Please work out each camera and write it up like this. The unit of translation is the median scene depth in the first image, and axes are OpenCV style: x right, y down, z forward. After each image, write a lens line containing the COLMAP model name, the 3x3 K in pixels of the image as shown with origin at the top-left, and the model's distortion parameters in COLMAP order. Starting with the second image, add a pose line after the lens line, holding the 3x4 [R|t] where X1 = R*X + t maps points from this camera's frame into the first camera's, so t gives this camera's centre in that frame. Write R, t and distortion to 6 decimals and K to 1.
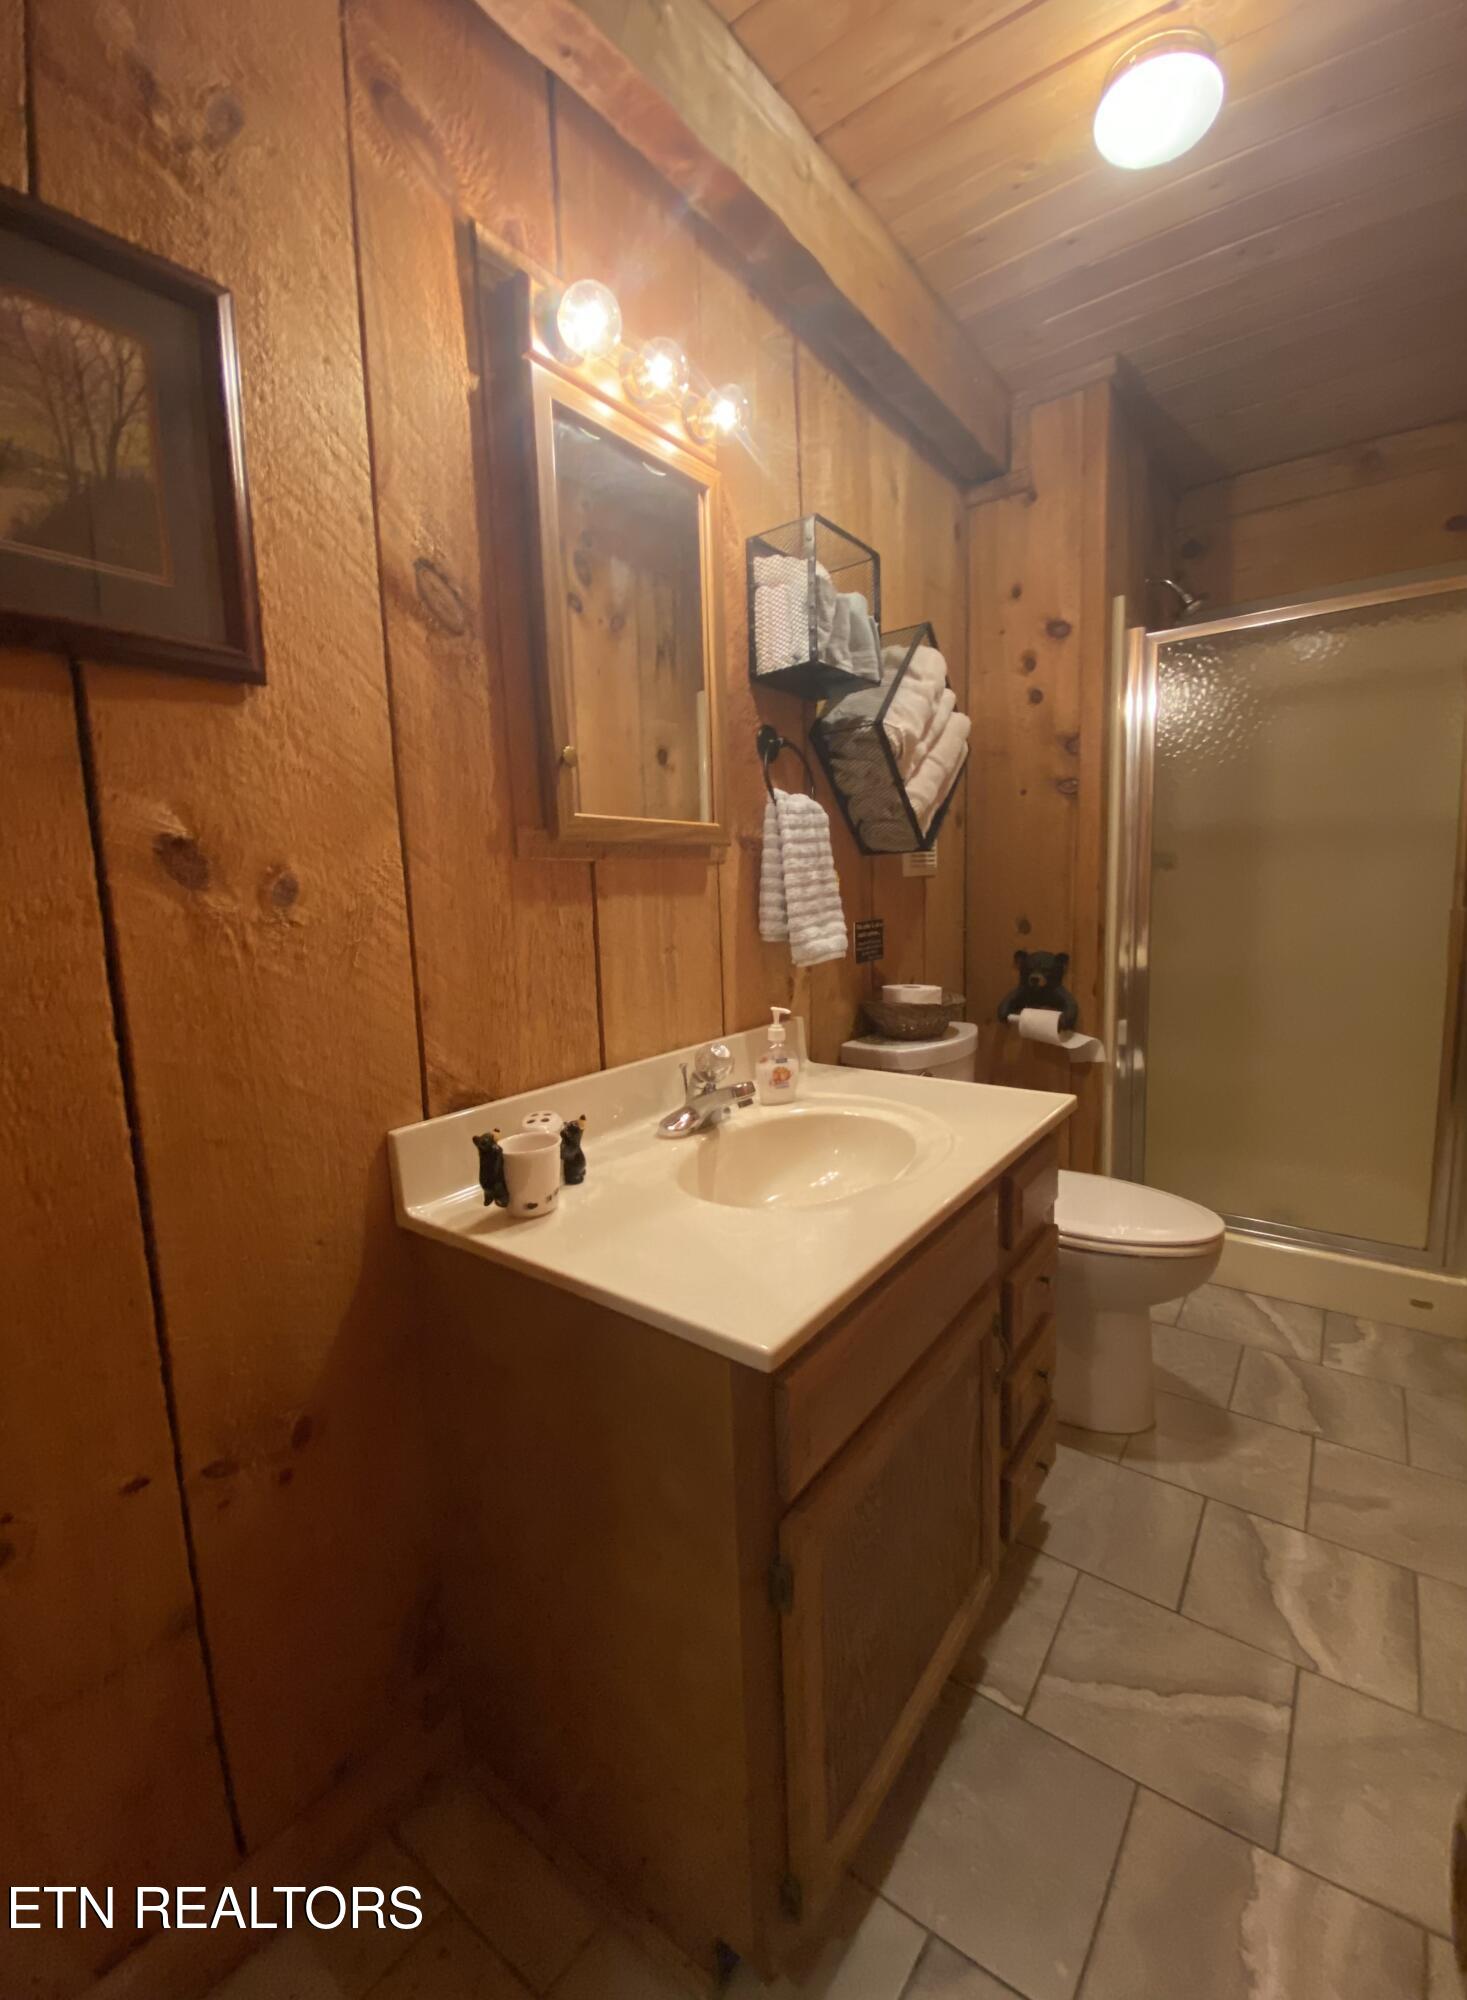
lens RADIAL K [[807.5, 0, 722.1], [0, 807.5, 997.4], [0, 0, 1]] dist [0.032328, -0.024855]
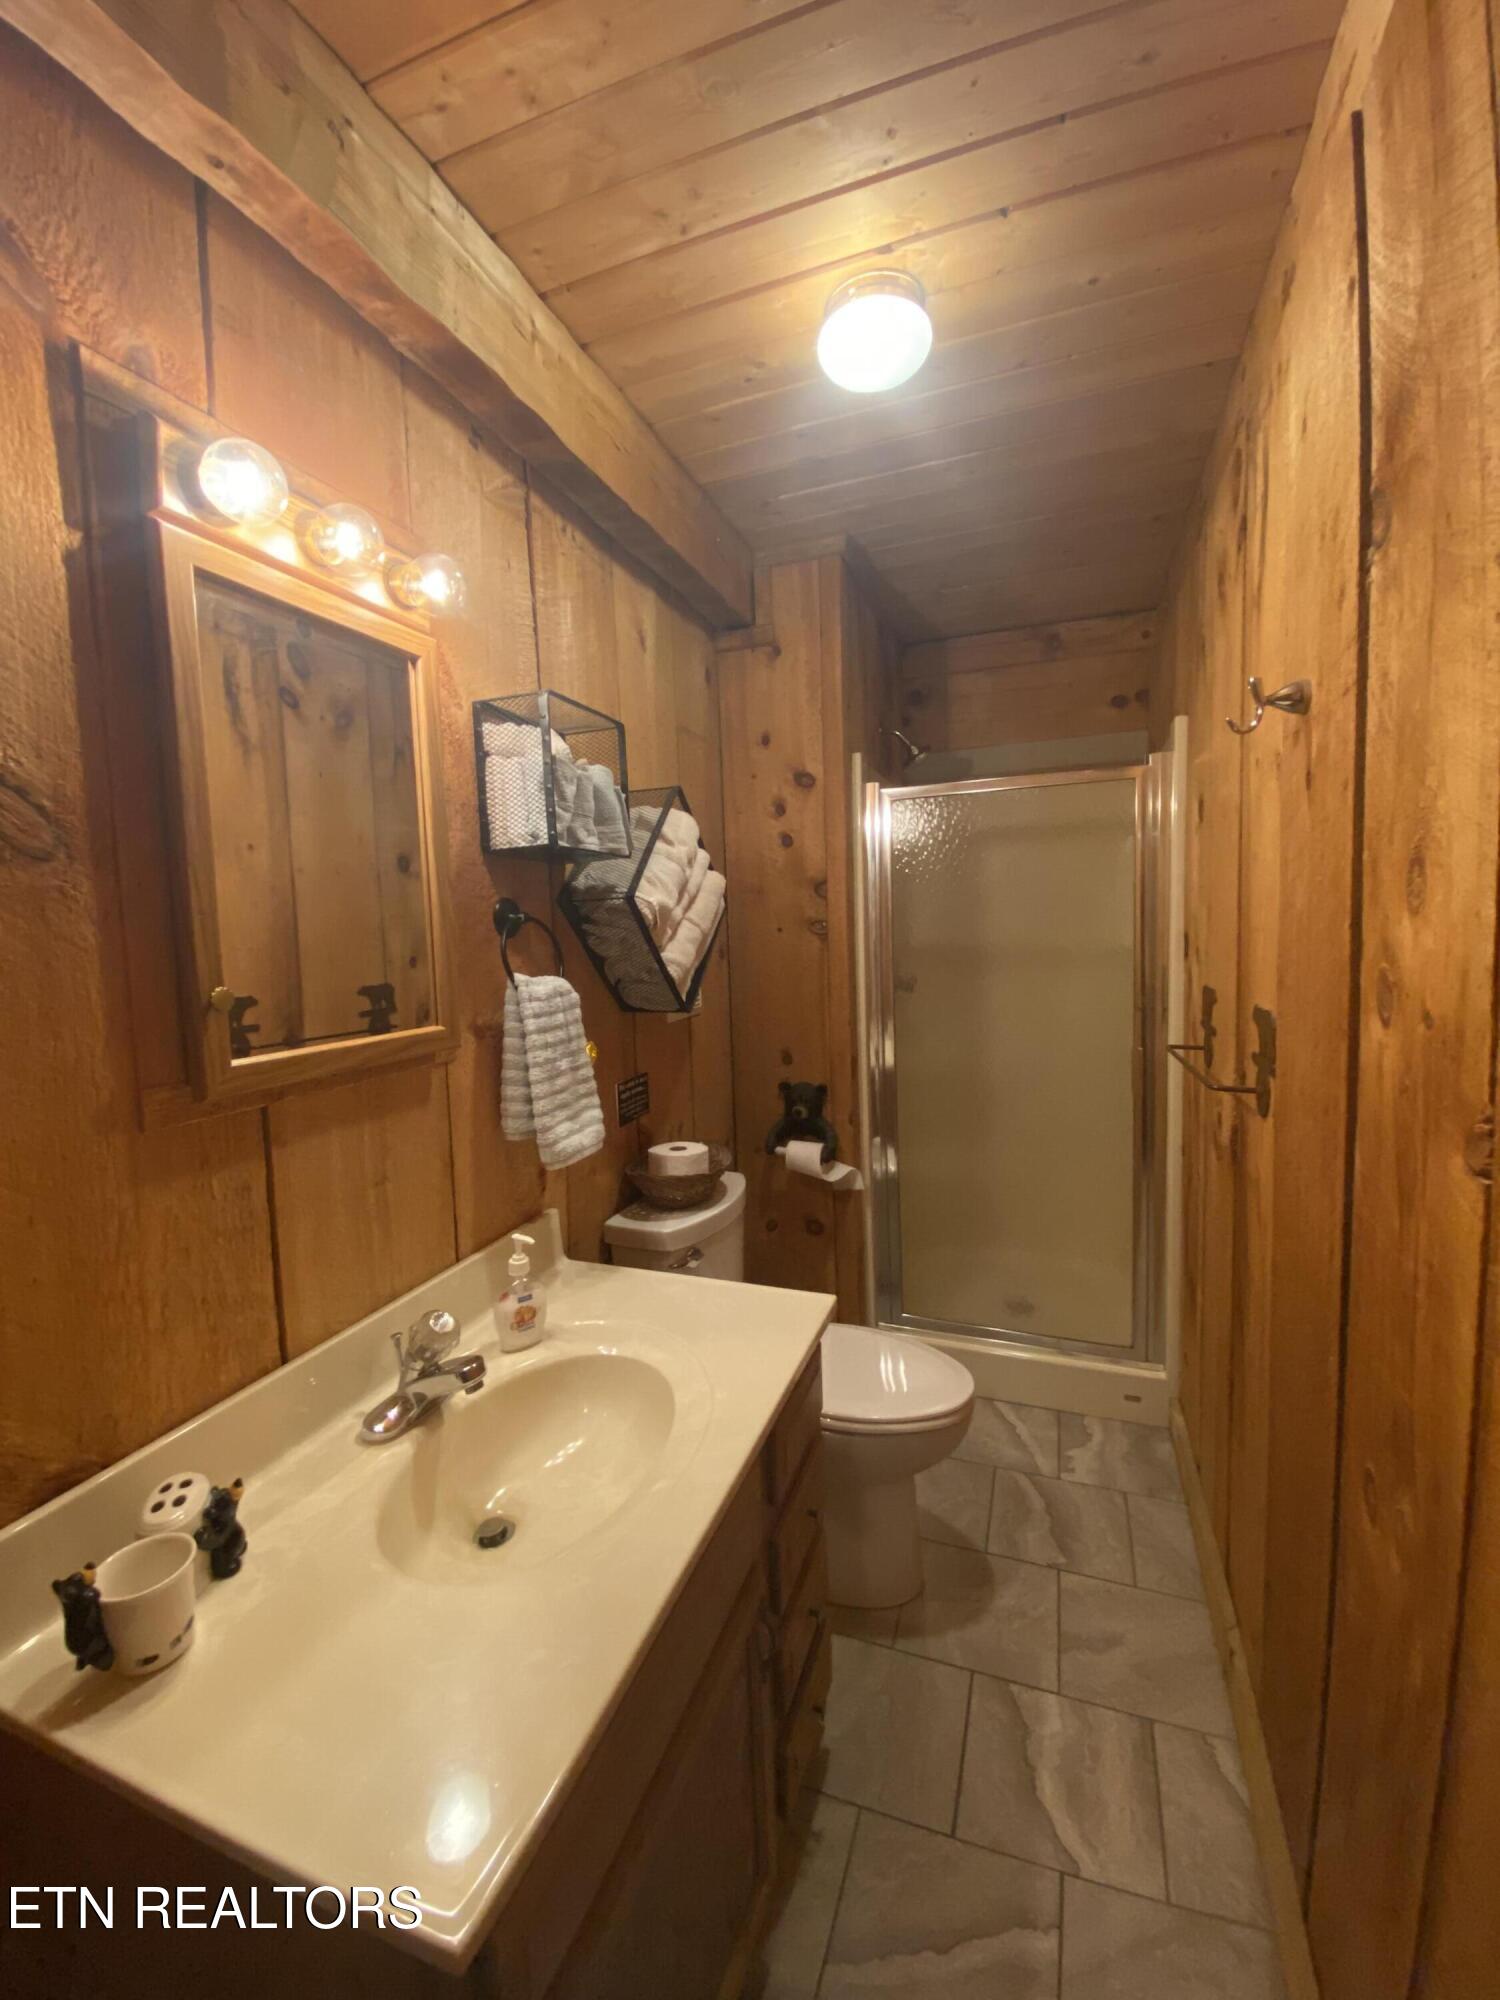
lens RADIAL K [[805.0, 0, 750.0], [0, 805.0, 1000.0], [0, 0, 1]] dist [0.034818, -0.026862]
pose [[0.955104, -0.019834, 0.295608, 0.051676], [0.036323, 0.998069, -0.050392, -0.183486], [-0.294037, 0.058867, 0.953979, 0.075349]]
